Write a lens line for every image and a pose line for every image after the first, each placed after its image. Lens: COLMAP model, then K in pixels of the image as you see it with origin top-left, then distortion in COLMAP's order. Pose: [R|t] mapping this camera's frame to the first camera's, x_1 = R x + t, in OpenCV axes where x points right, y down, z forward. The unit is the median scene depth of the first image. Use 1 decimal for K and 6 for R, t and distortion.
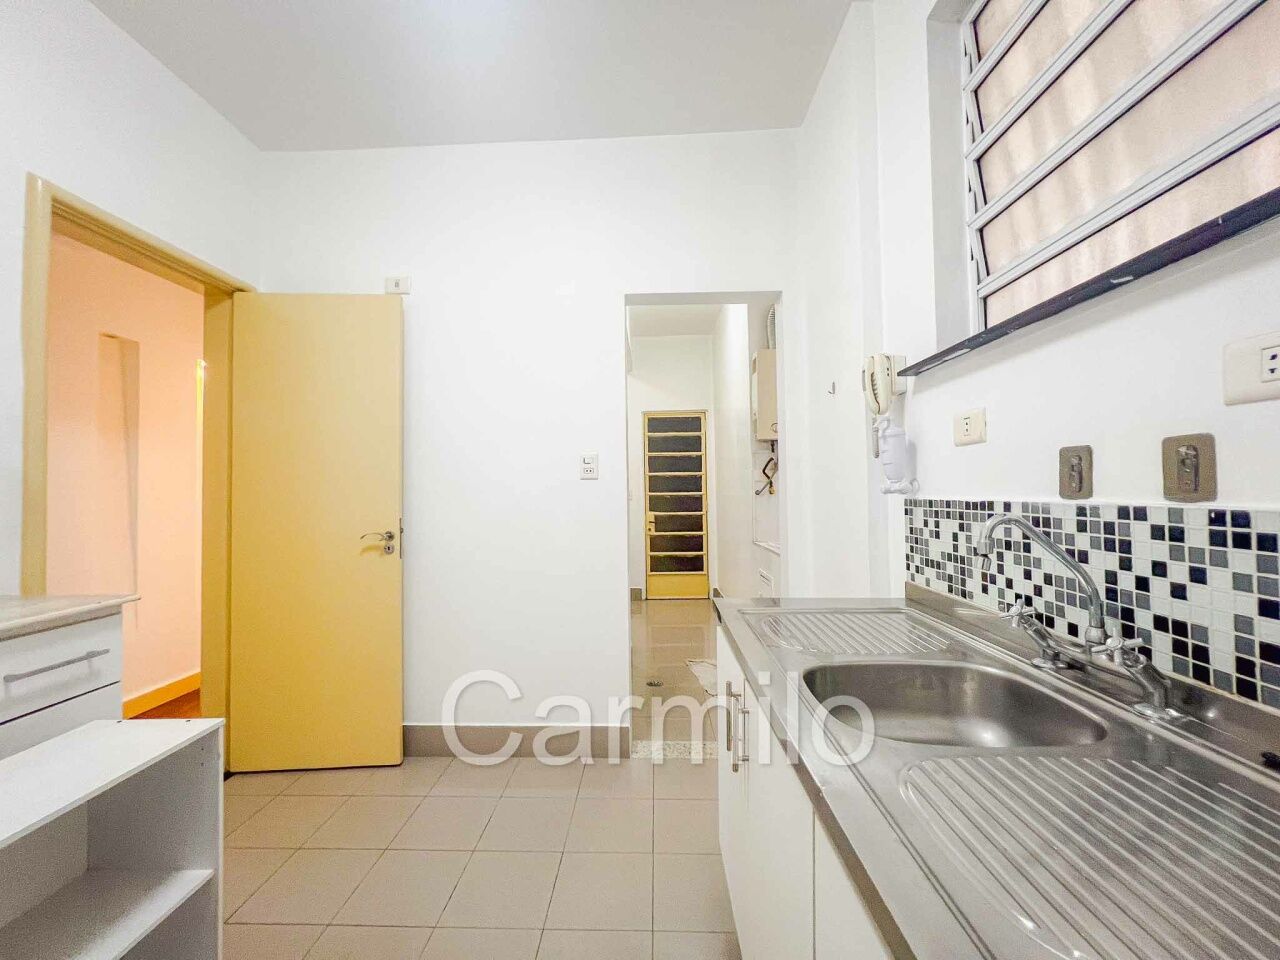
lens RADIAL K [[513.9, 0, 638.3], [0, 513.9, 478.5], [0, 0, 1]] dist [-0.001552, 0.000640]
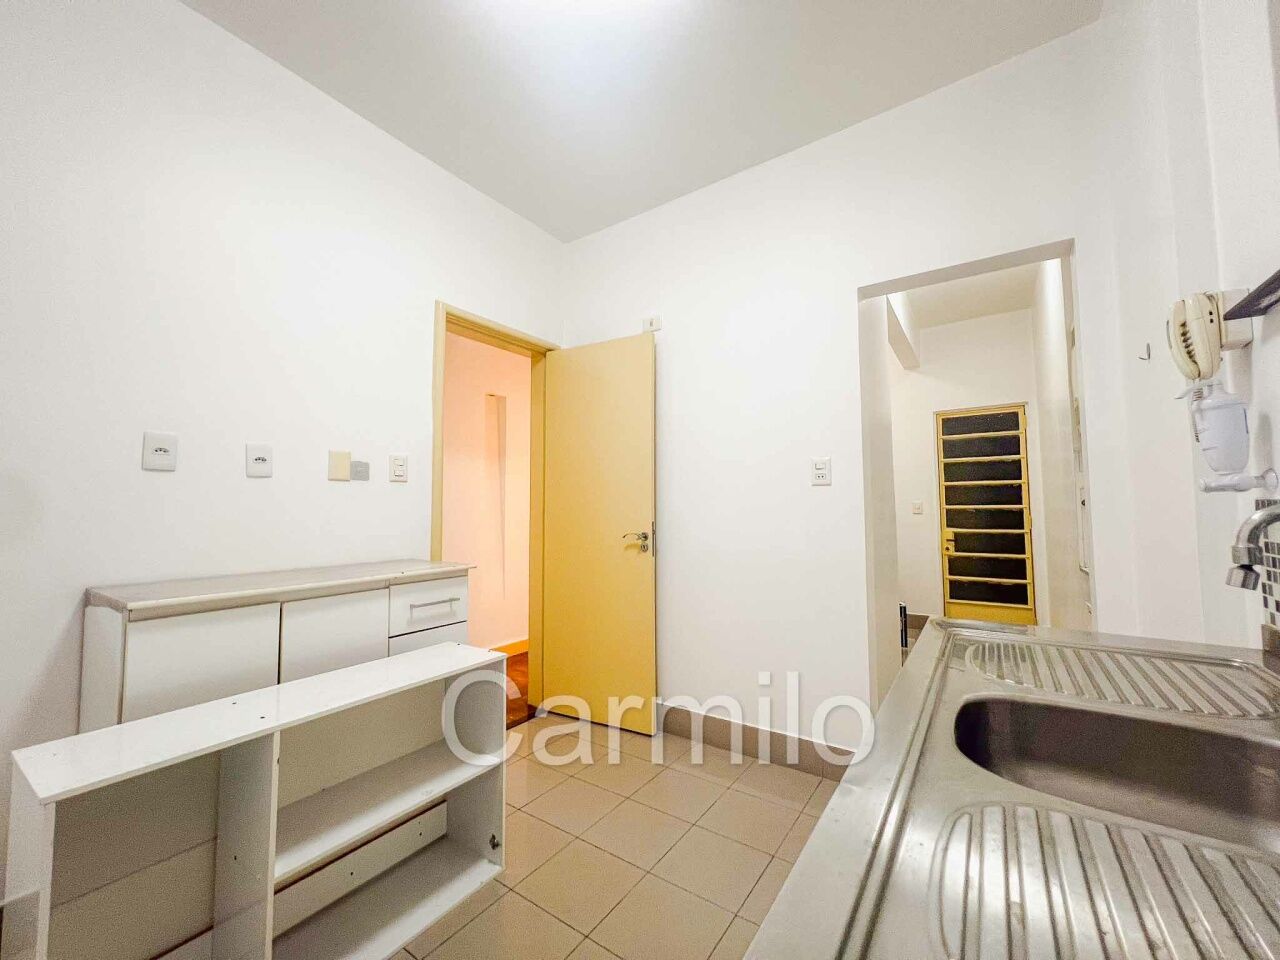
lens RADIAL K [[514.3, 0, 636.1], [0, 514.3, 481.6], [0, 0, 1]] dist [-0.001712, 0.000166]
pose [[0.836667, -0.022628, -0.547244, 0.227367], [0.008207, 0.999552, -0.028783, 0.030621], [0.547650, 0.019590, 0.836478, -0.000735]]
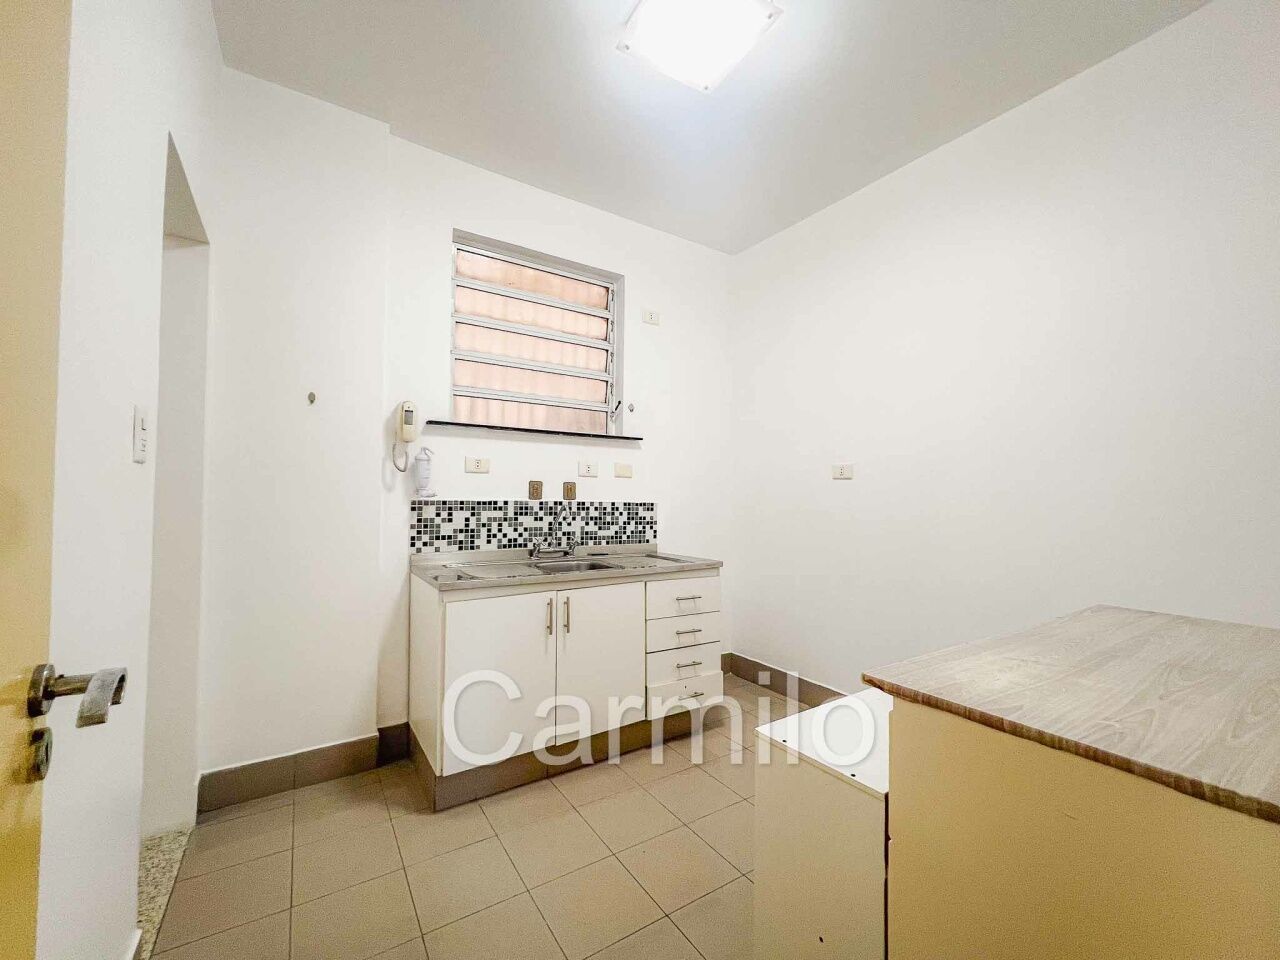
lens RADIAL K [[513.9, 0, 638.3], [0, 513.9, 478.5], [0, 0, 1]] dist [-0.001552, 0.000640]
pose [[-0.563557, 0.039868, 0.825115, -1.215358], [-0.021998, 0.997756, -0.063235, 0.061034], [-0.825784, -0.053787, -0.561415, 1.412538]]
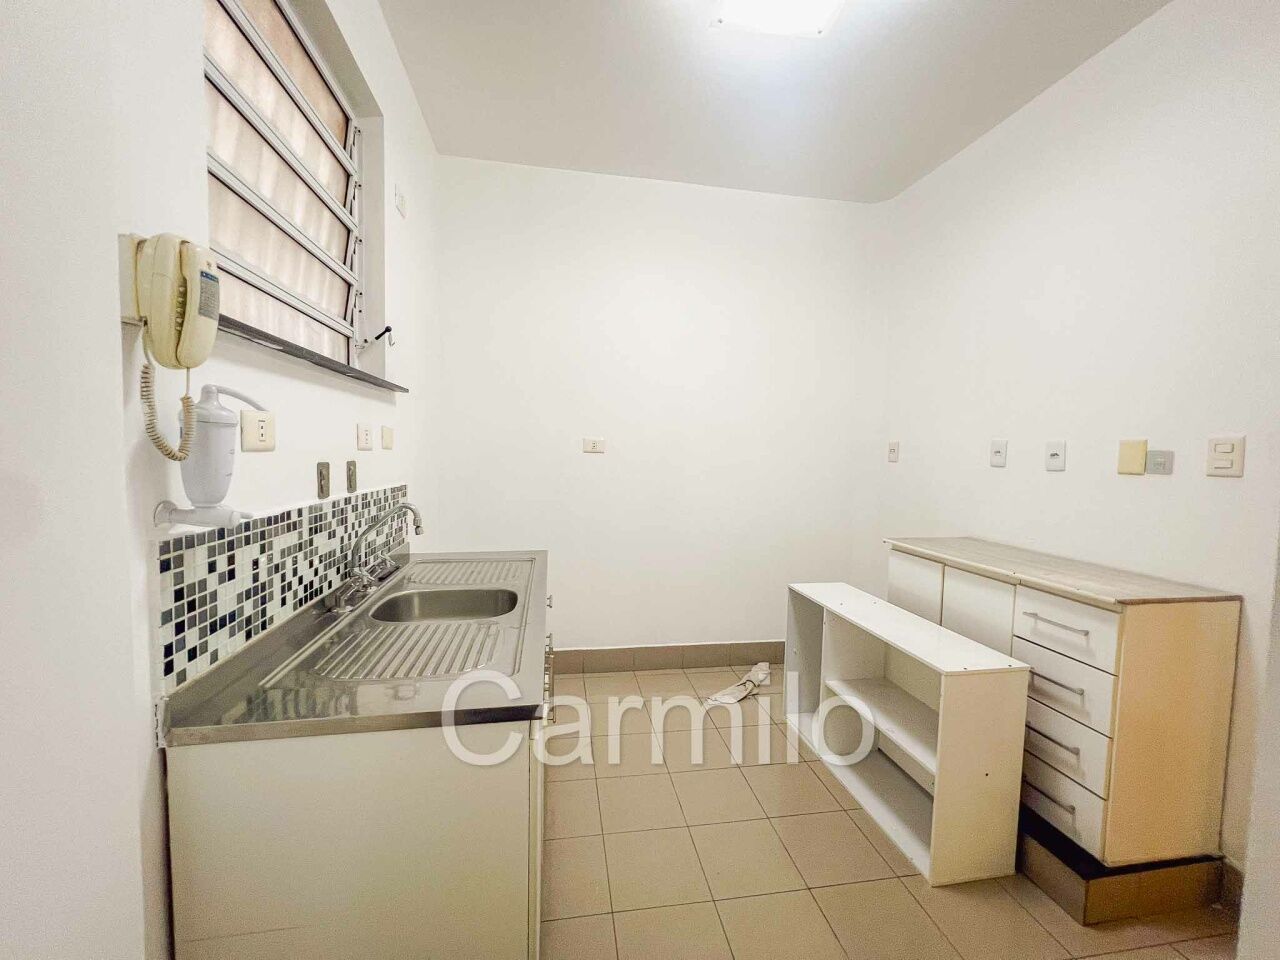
lens RADIAL K [[513.9, 0, 638.3], [0, 513.9, 478.5], [0, 0, 1]] dist [-0.001552, 0.000640]
pose [[-0.982949, 0.002337, -0.183864, 0.155298], [-0.004361, 0.999342, 0.036016, -0.048332], [0.183827, 0.036203, -0.982292, 1.722296]]
